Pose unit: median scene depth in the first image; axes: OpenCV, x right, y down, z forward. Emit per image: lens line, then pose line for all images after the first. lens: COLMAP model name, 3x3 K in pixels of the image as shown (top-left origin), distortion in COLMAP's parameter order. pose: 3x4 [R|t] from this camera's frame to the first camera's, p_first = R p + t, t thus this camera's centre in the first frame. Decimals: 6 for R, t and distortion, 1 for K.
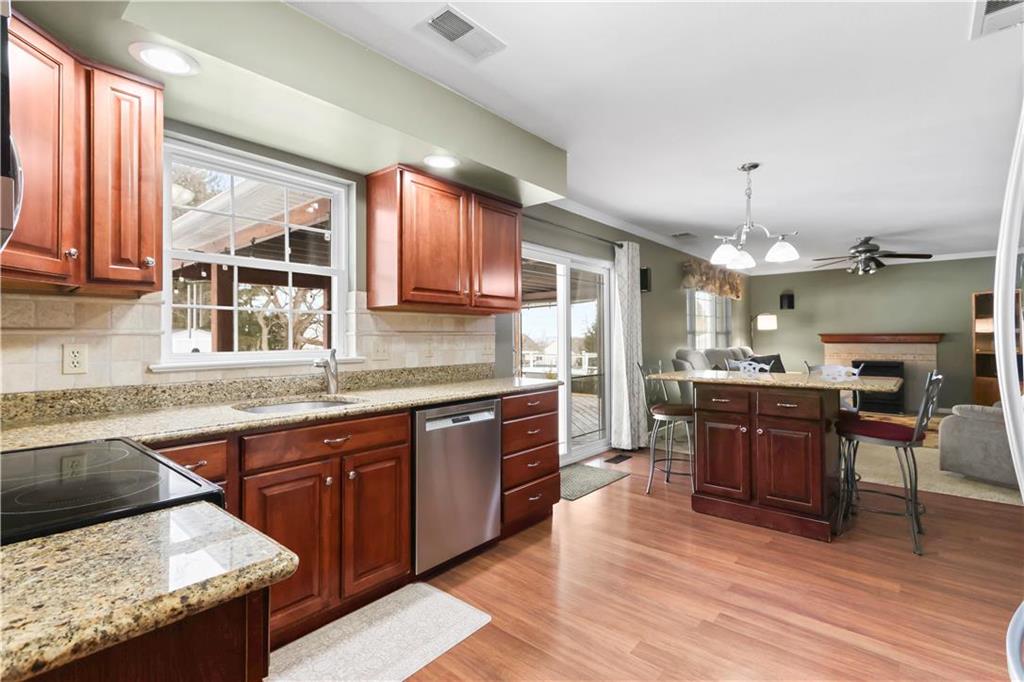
lens RADIAL K [[477.0, 0, 514.1], [0, 477.0, 326.7], [0, 0, 1]] dist [0.001005, 0.000714]
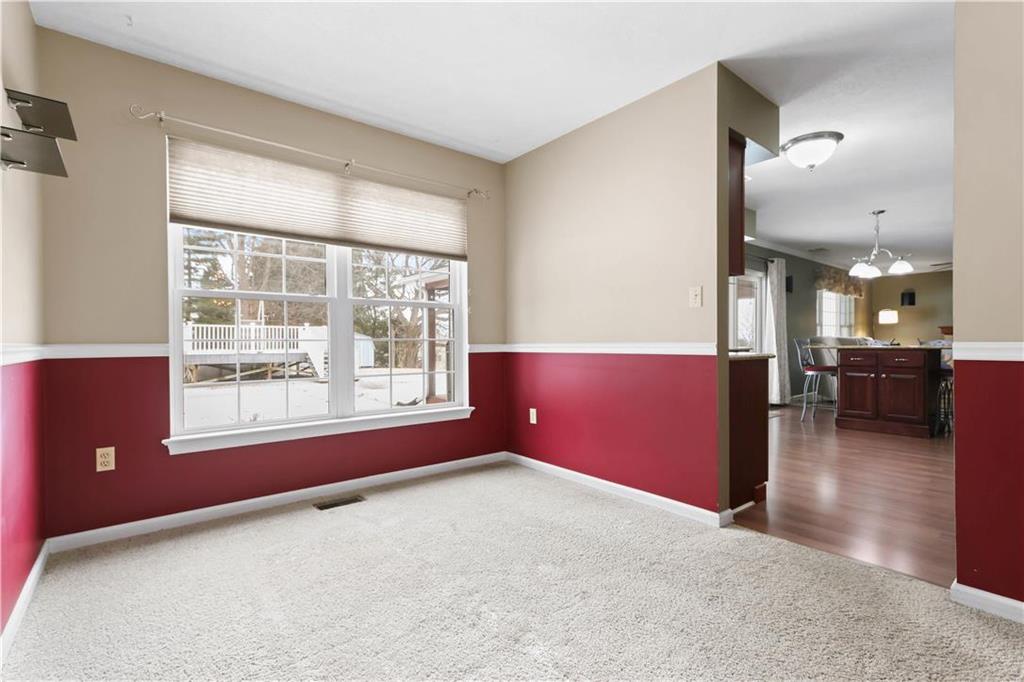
lens RADIAL K [[472.2, 0, 507.9], [0, 472.2, 344.3], [0, 0, 1]] dist [0.000461, 0.000722]
pose [[0.982415, -0.001190, -0.186705, -0.240031], [0.006722, 0.999557, 0.028998, 0.025501], [0.186588, -0.029743, 0.981988, -0.444196]]
